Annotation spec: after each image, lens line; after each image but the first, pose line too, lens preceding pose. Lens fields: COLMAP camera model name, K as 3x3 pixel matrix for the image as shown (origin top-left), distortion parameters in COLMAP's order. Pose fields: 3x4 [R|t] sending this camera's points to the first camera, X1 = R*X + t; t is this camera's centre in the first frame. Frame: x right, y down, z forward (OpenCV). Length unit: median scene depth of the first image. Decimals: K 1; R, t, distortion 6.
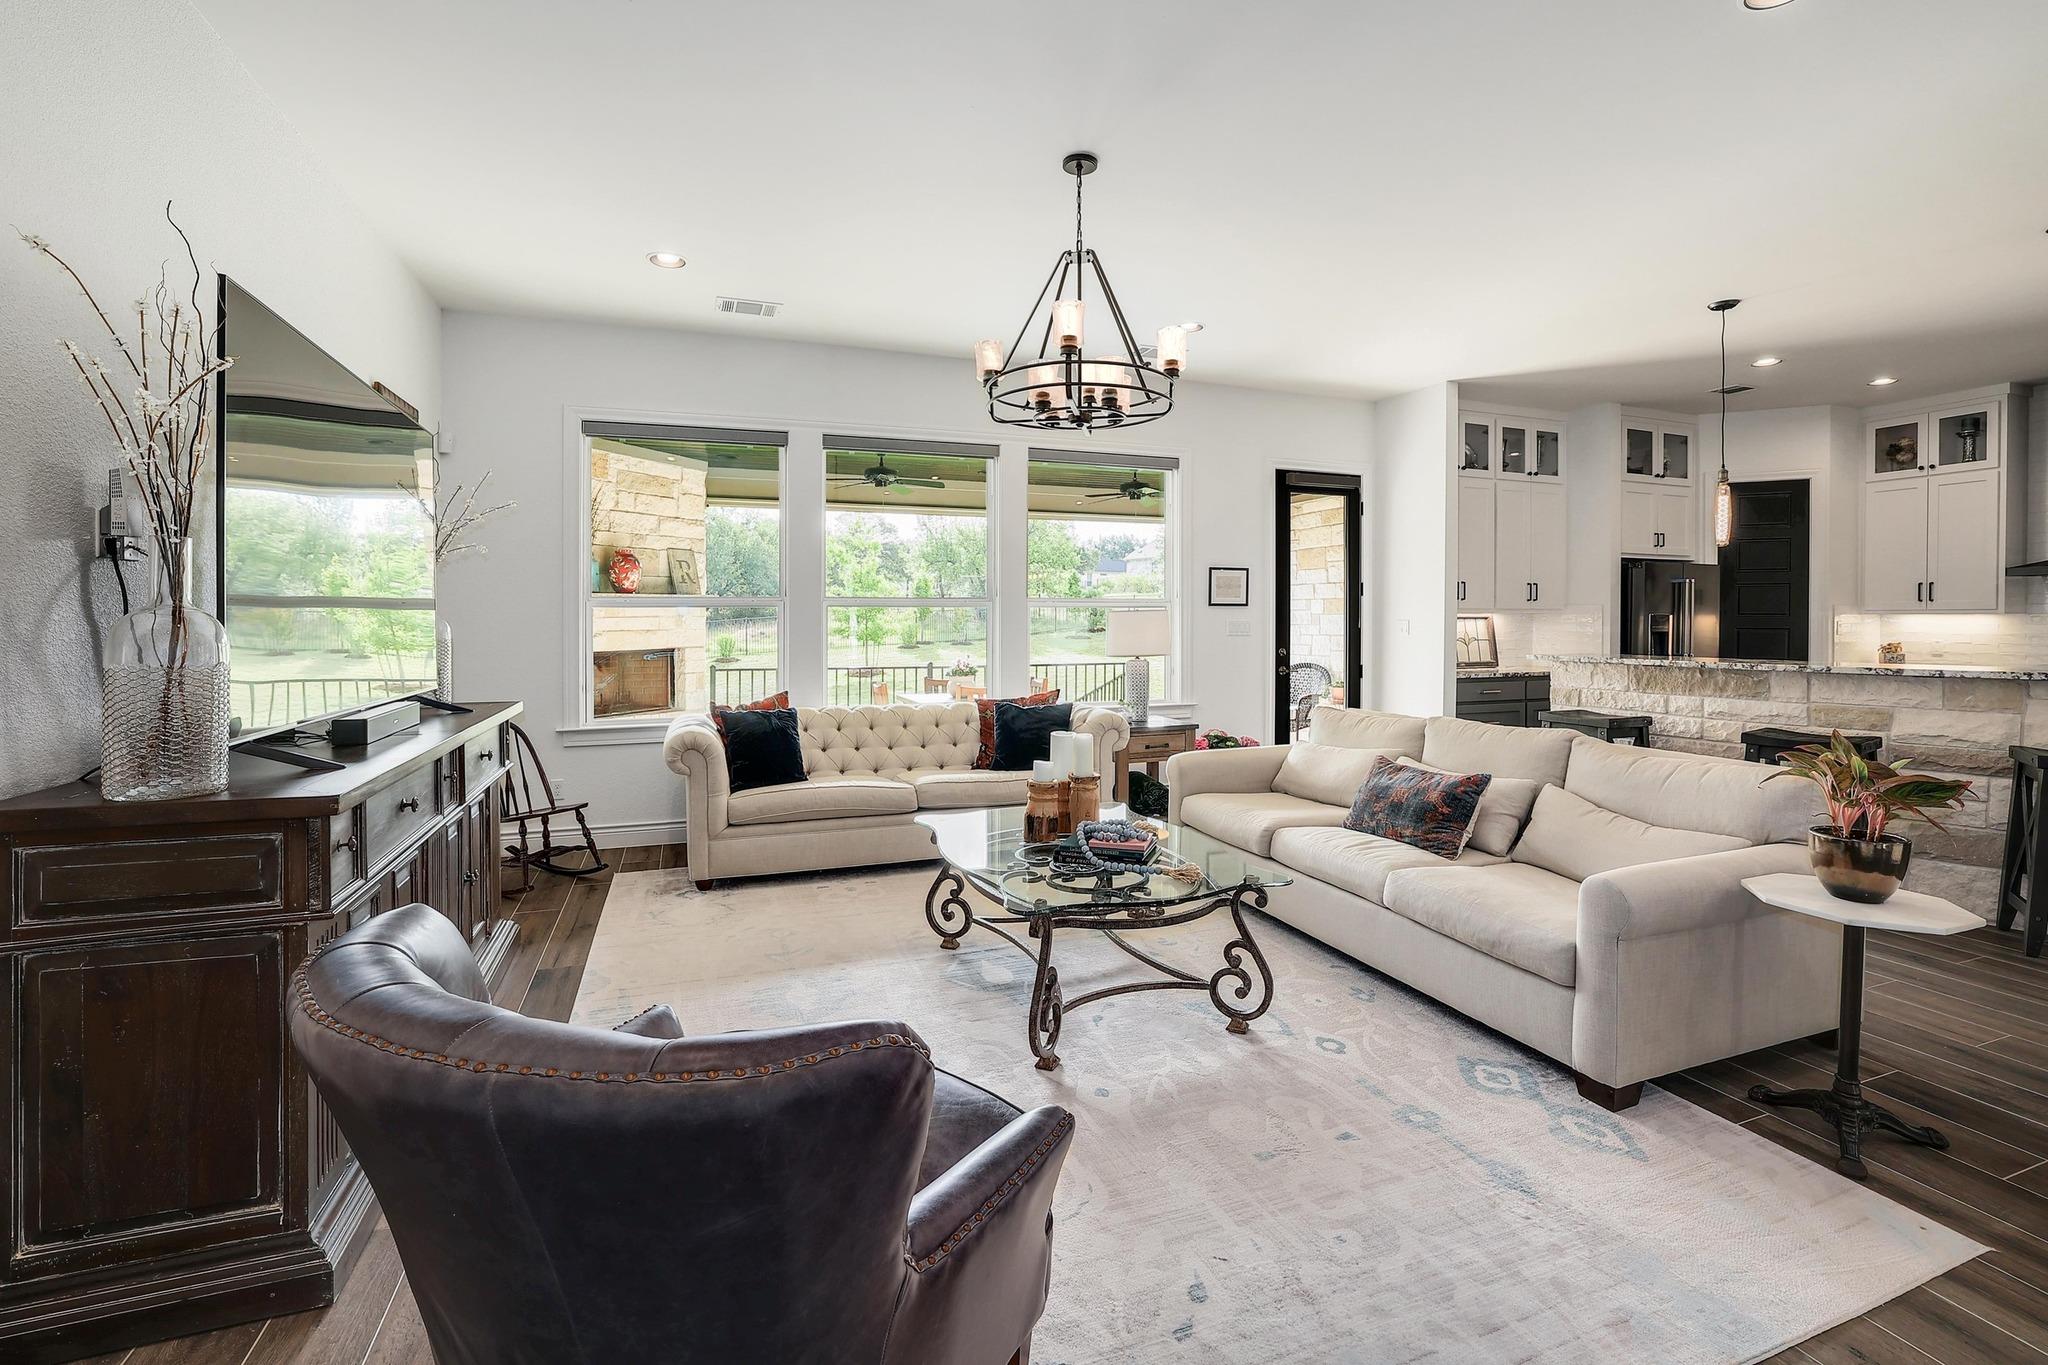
lens RADIAL K [[901.6, 0, 1021.9], [0, 901.6, 631.9], [0, 0, 1]] dist [-0.041106, 0.012244]
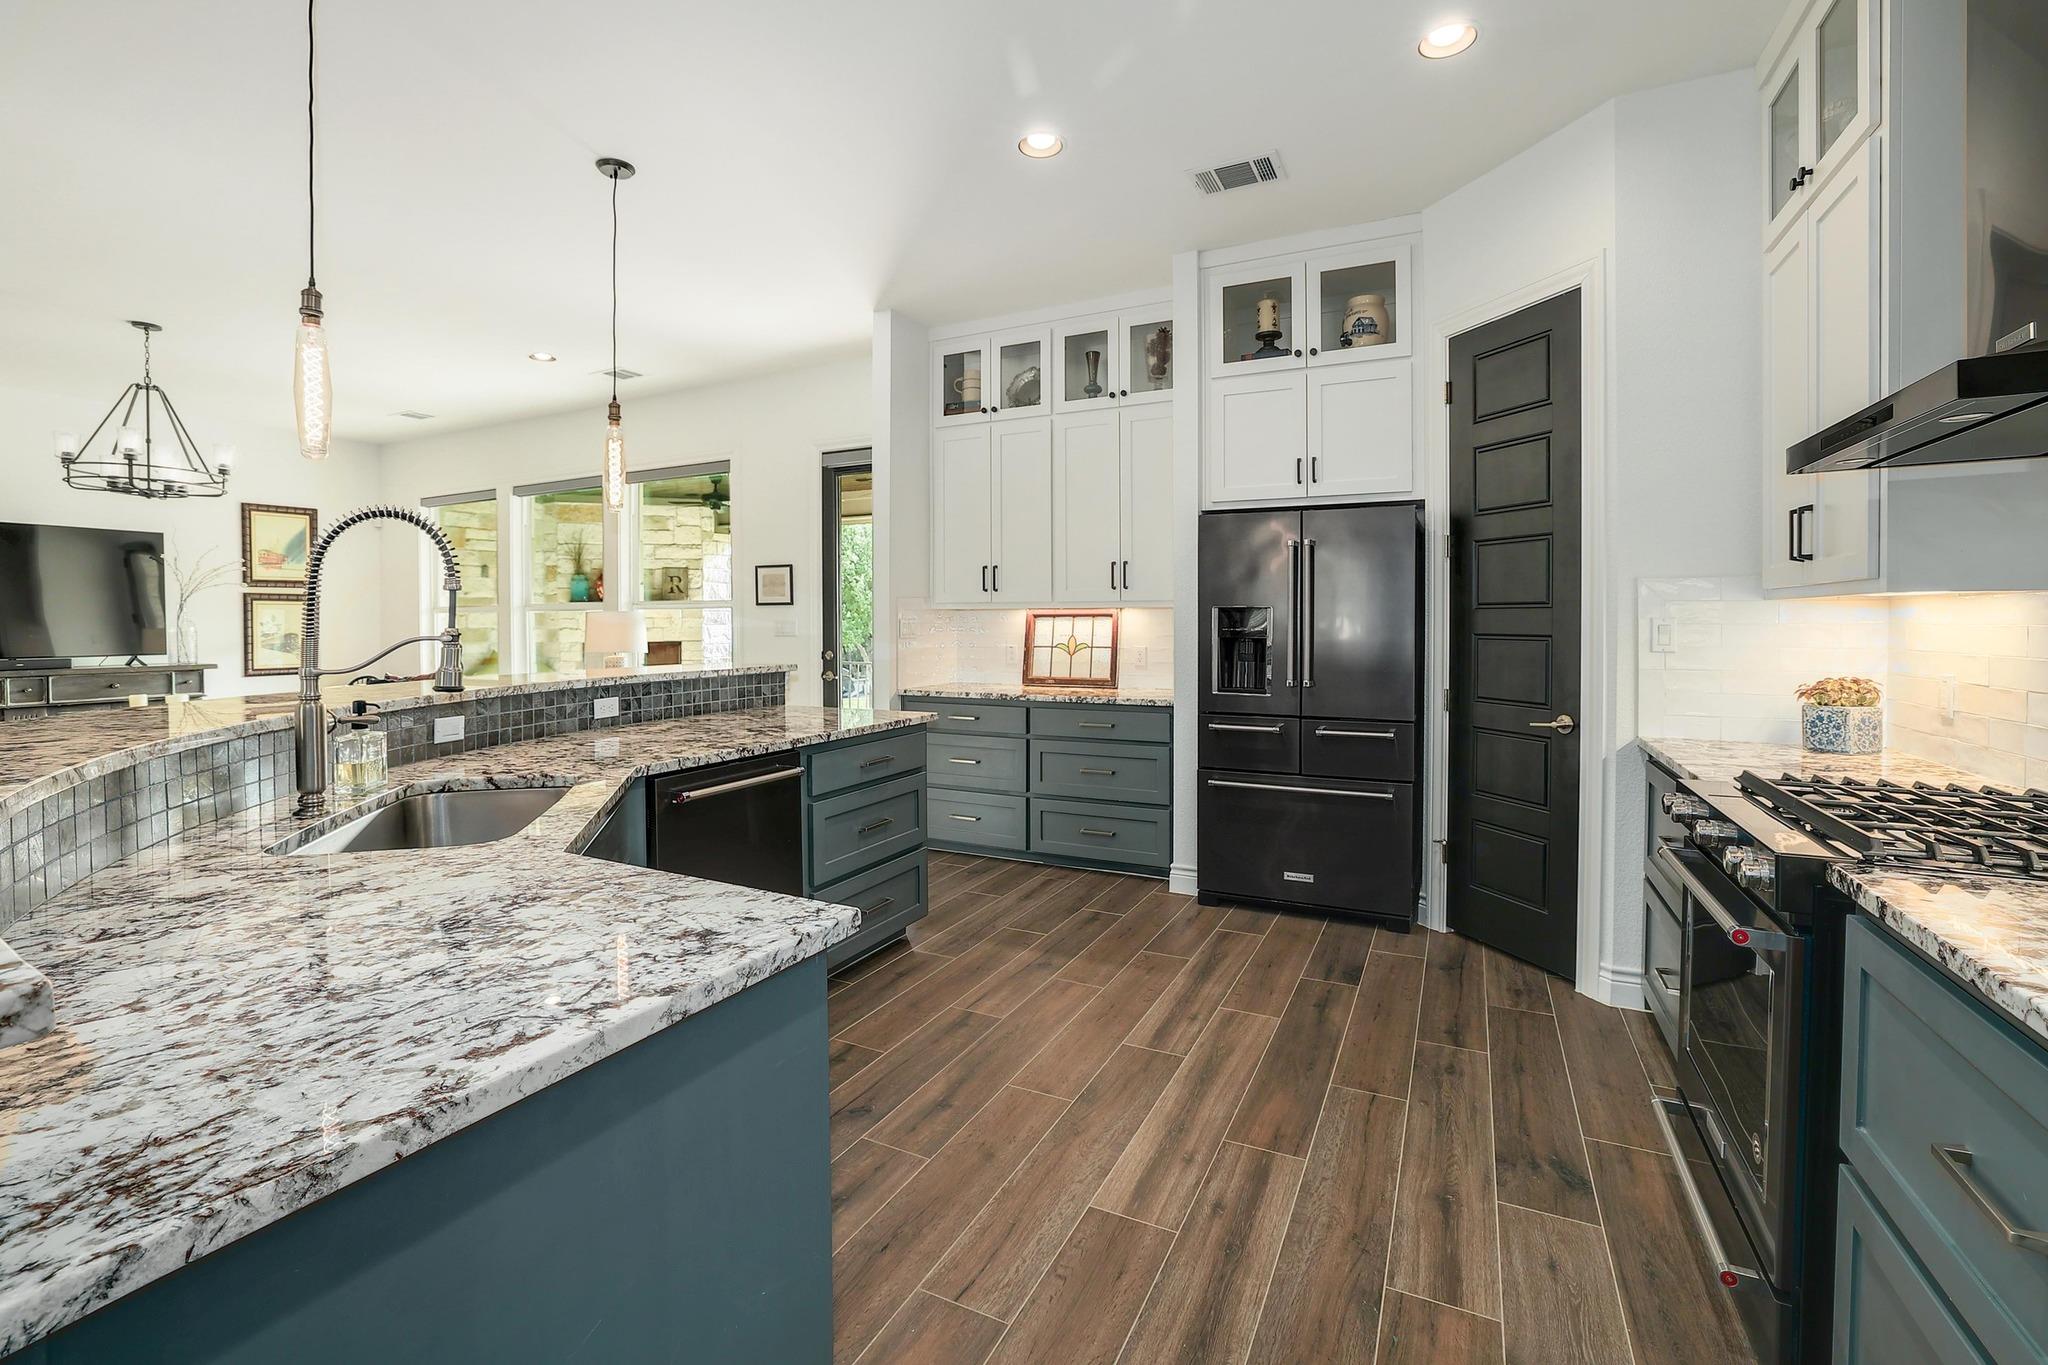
lens RADIAL K [[901.6, 0, 1006.8], [0, 901.6, 641.4], [0, 0, 1]] dist [-0.041106, 0.012244]
pose [[0.672828, 0.015839, -0.739629, 1.111069], [-0.005239, 0.999848, 0.016646, -0.007469], [0.739780, -0.007325, 0.672809, 0.540749]]
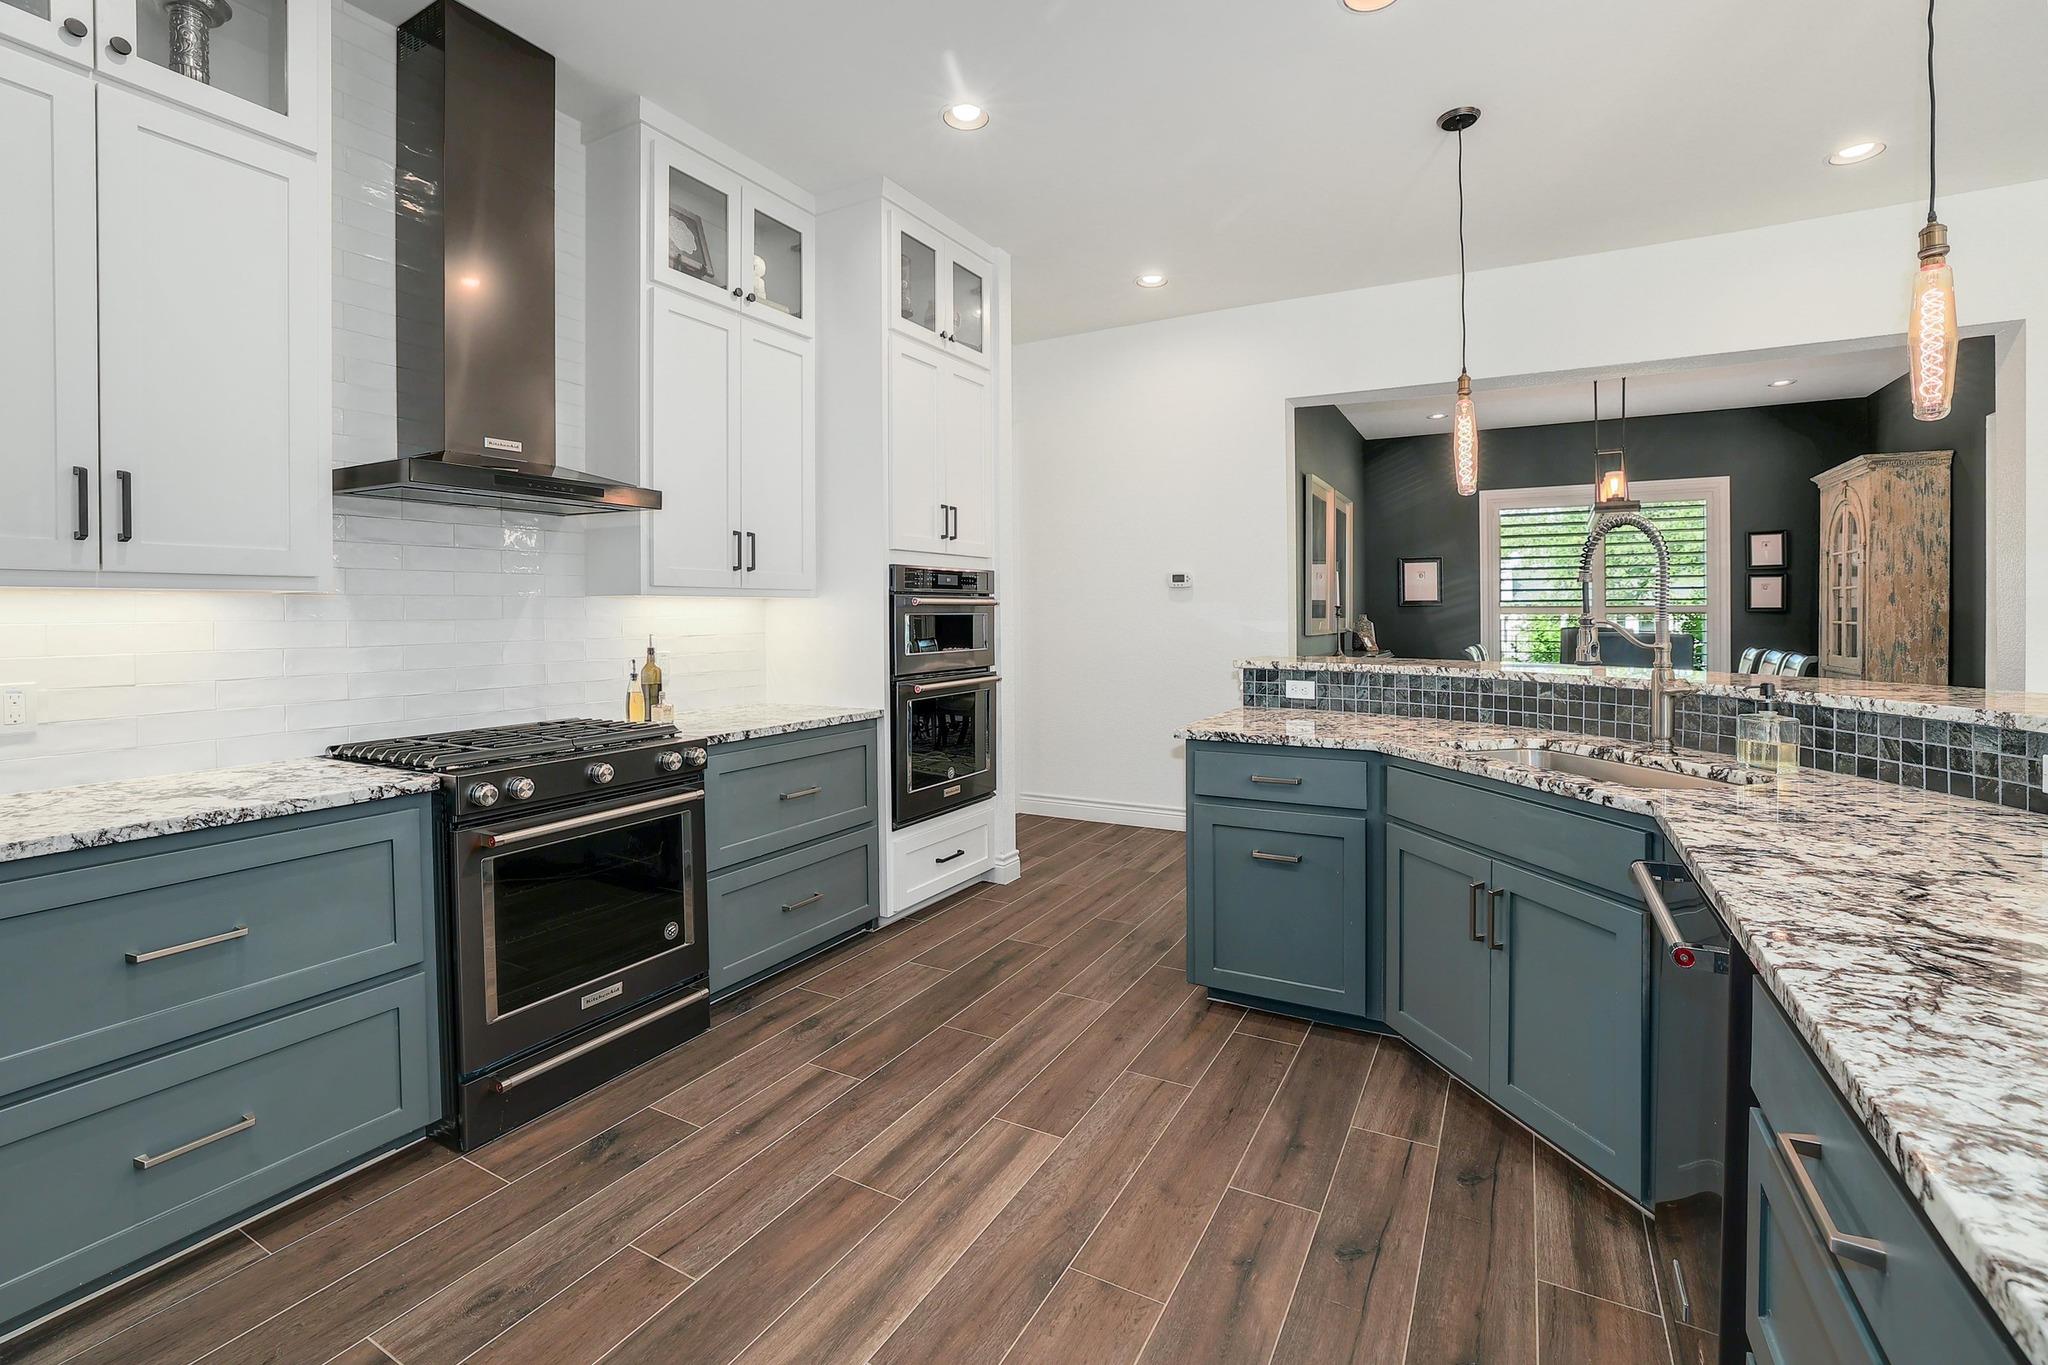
lens RADIAL K [[901.6, 0, 1038.8], [0, 901.6, 620.2], [0, 0, 1]] dist [-0.041106, 0.012244]
pose [[-0.667290, -0.004374, 0.744785, 0.669602], [0.011281, 0.999809, 0.015979, -0.011390], [-0.744712, 0.019064, -0.667113, 0.987436]]
